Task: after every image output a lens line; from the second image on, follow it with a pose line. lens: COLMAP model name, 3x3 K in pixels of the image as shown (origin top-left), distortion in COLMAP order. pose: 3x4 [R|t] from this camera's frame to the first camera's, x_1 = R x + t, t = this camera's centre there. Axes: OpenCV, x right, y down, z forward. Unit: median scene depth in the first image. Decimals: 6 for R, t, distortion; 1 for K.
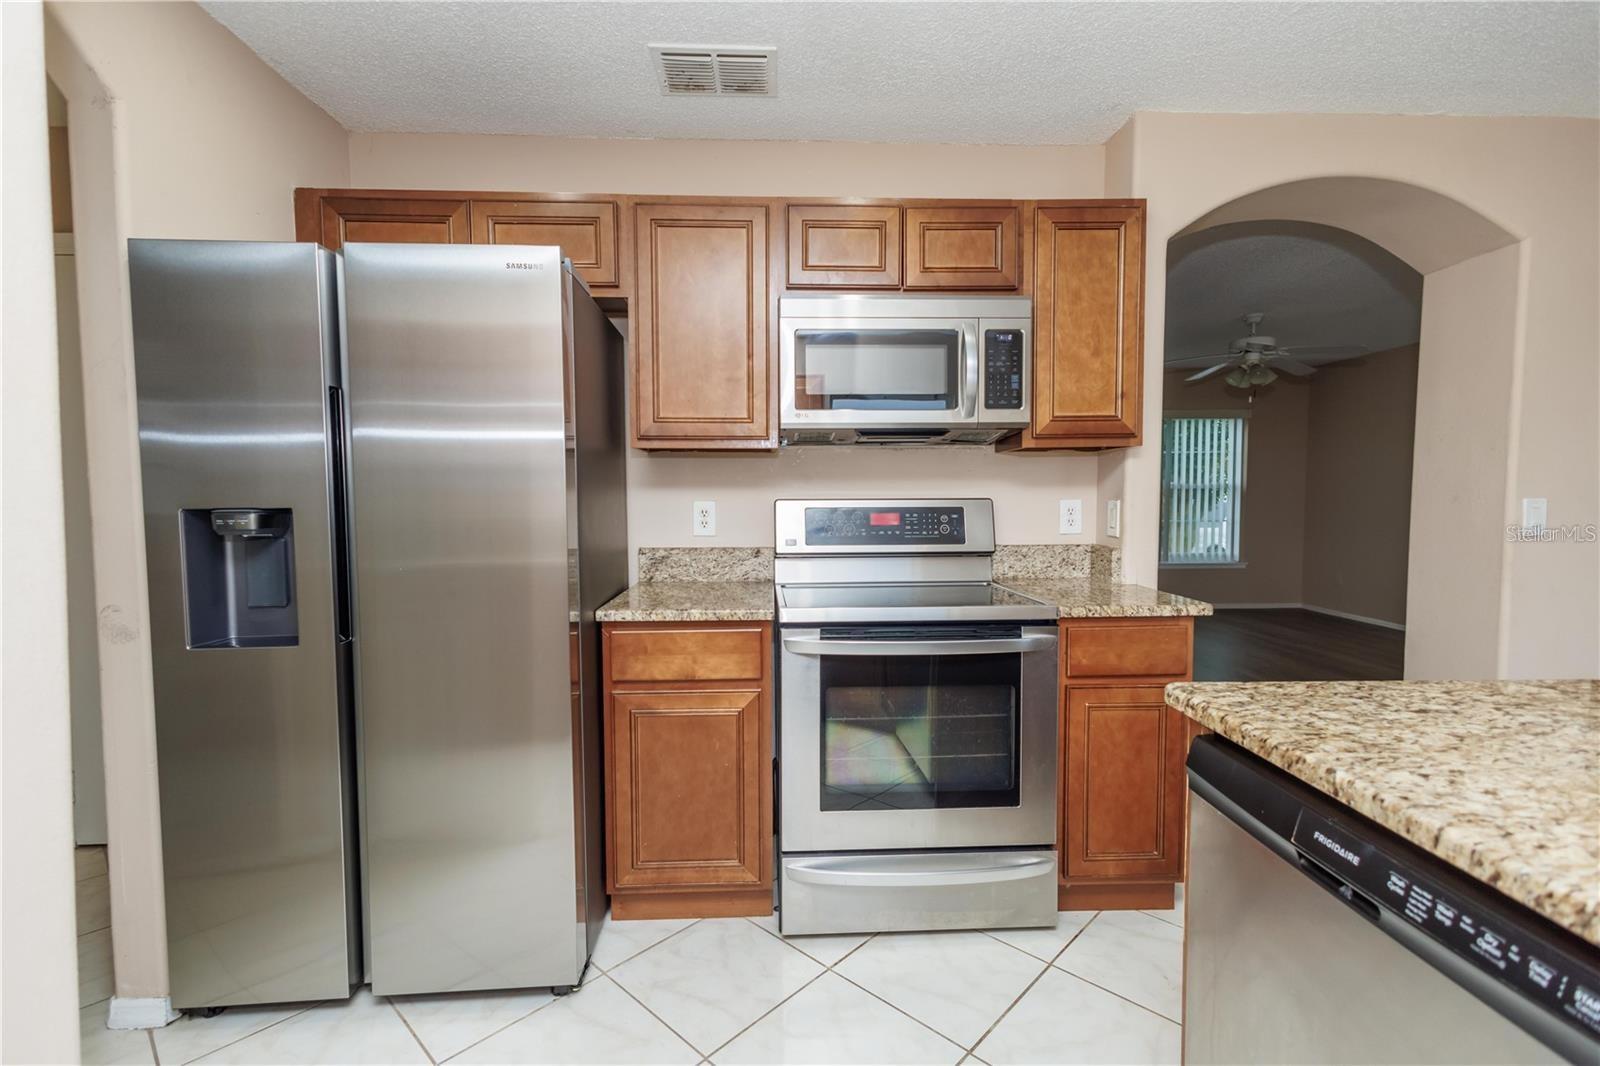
lens RADIAL K [[732.1, 0, 800.7], [0, 732.1, 531.5], [0, 0, 1]] dist [0.010588, -0.002031]
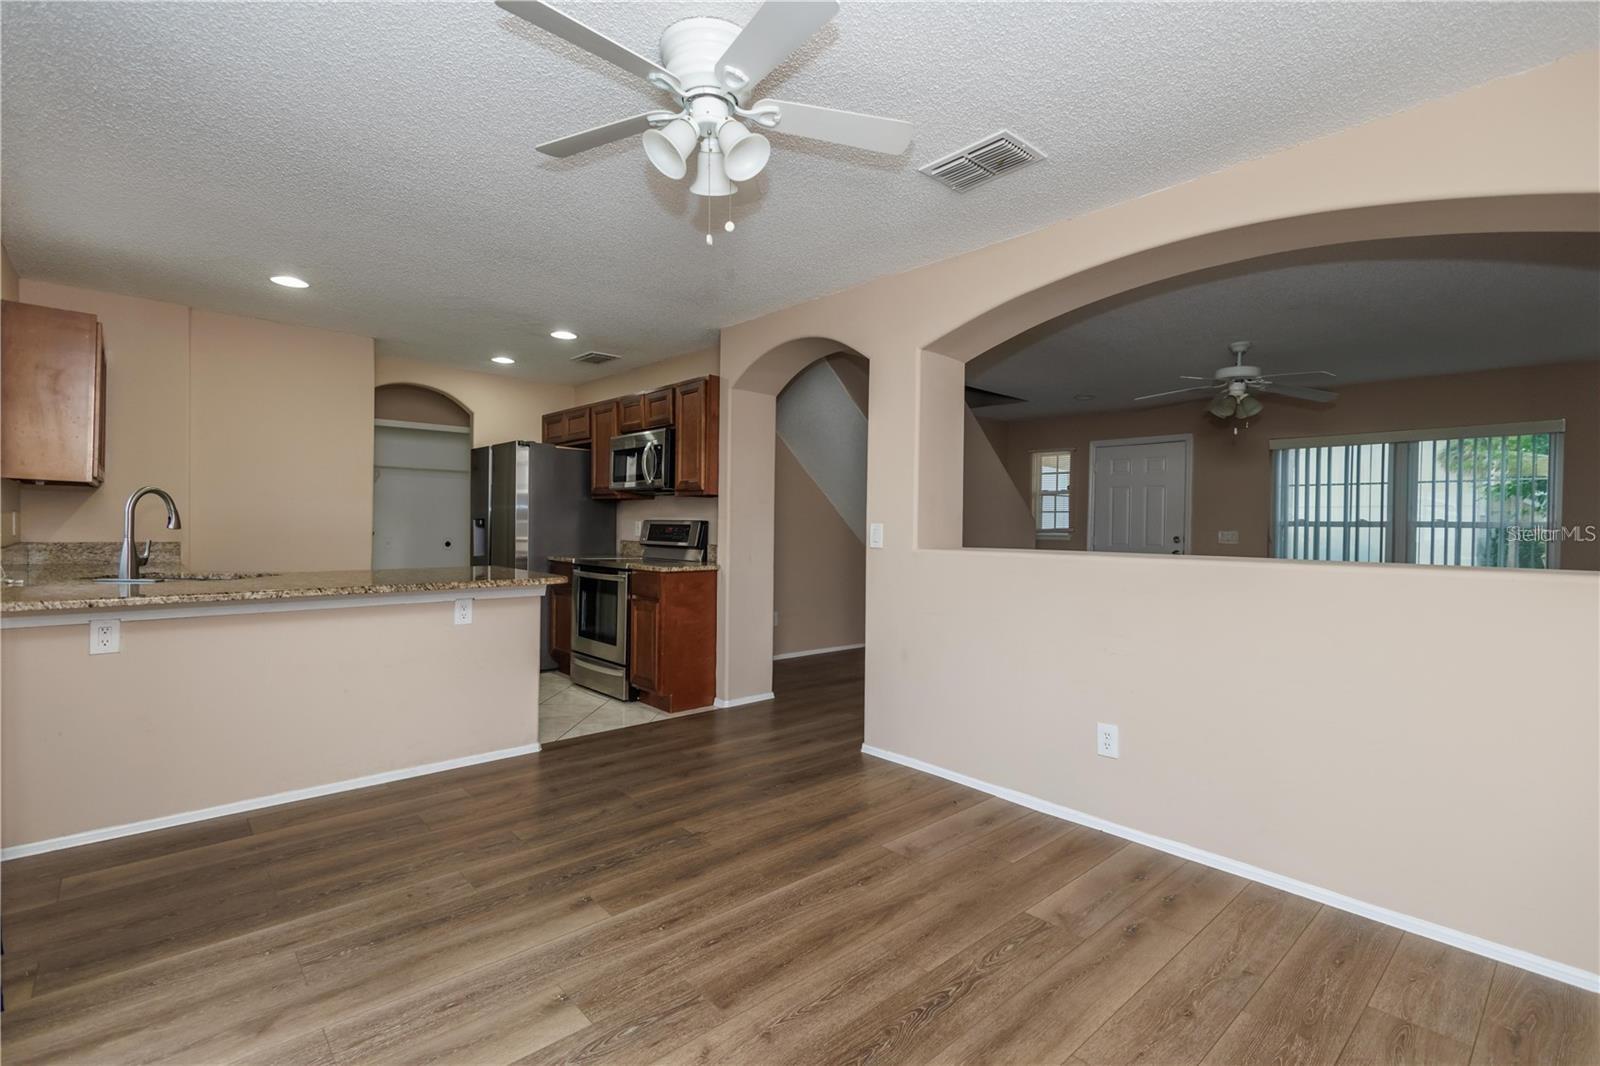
lens RADIAL K [[732.1, 0, 804.6], [0, 732.1, 524.9], [0, 0, 1]] dist [0.010588, -0.002031]
pose [[0.648360, 0.012227, -0.761235, 2.228092], [-0.060343, 0.997551, -0.035372, 0.024560], [0.758939, 0.068869, 0.647510, -0.096805]]
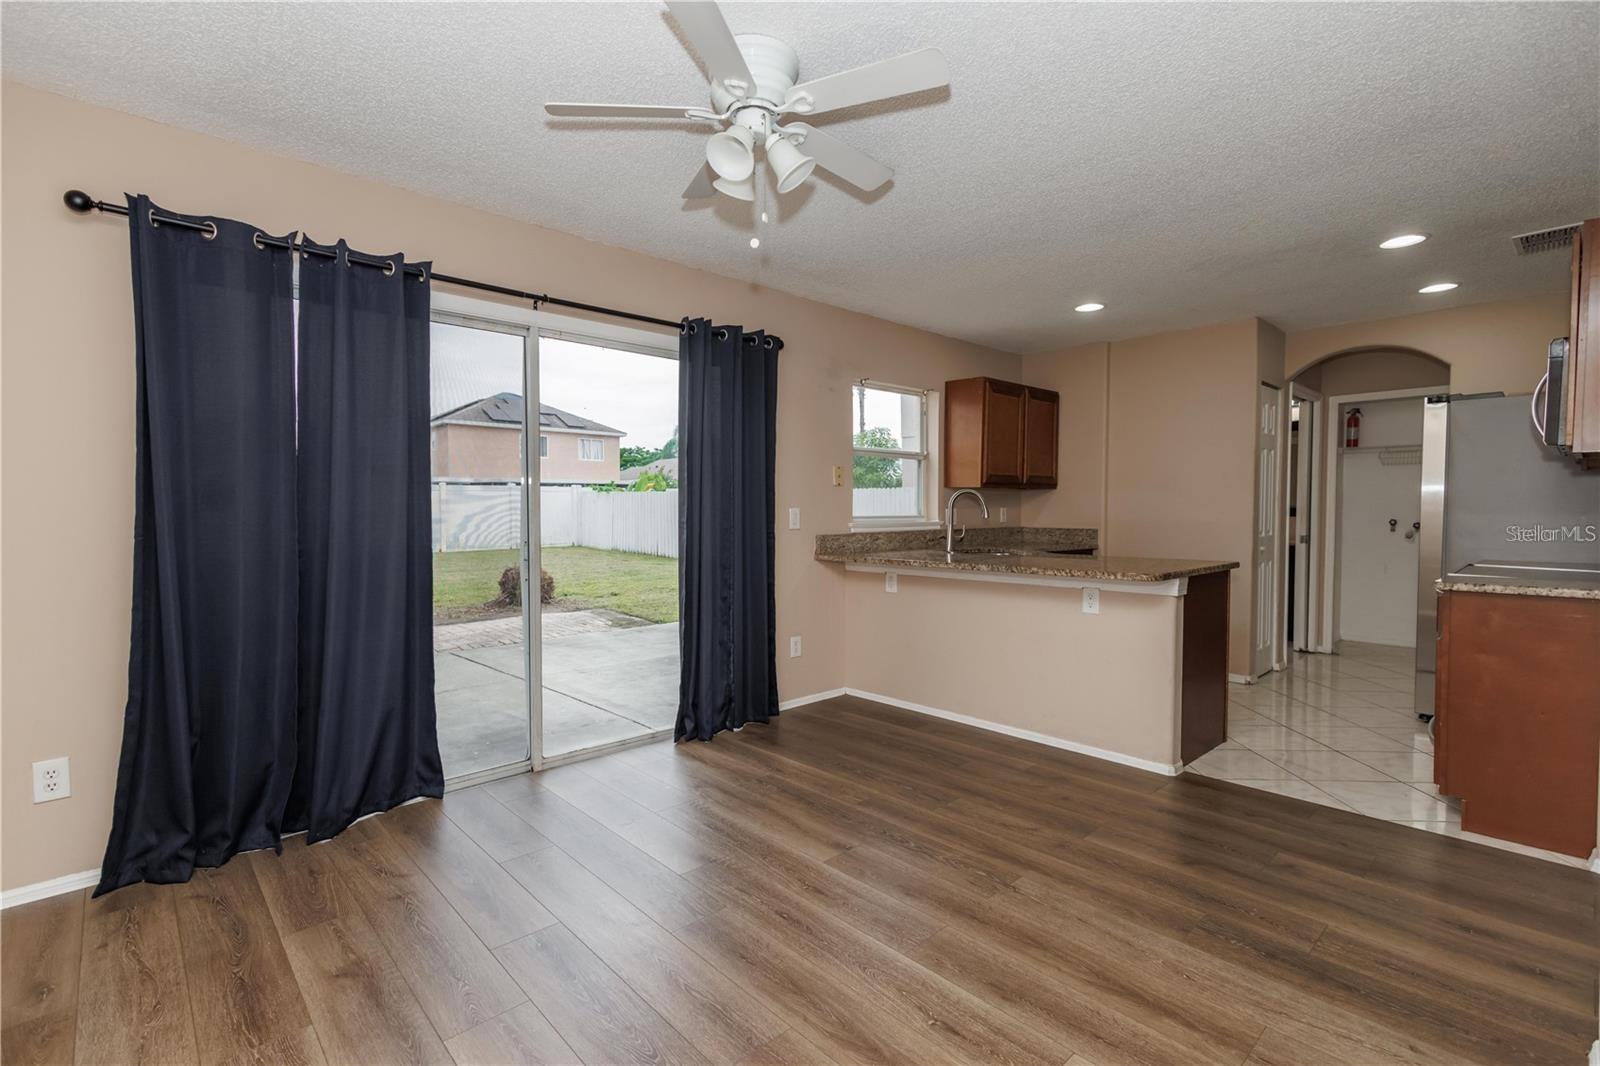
lens RADIAL K [[732.1, 0, 800.4], [0, 732.1, 536.8], [0, 0, 1]] dist [0.010588, -0.002031]
pose [[-0.755728, 0.029983, -0.654199, 2.054437], [-0.034708, 0.995714, 0.085731, -0.049594], [0.653965, 0.087495, -0.751448, 1.110940]]
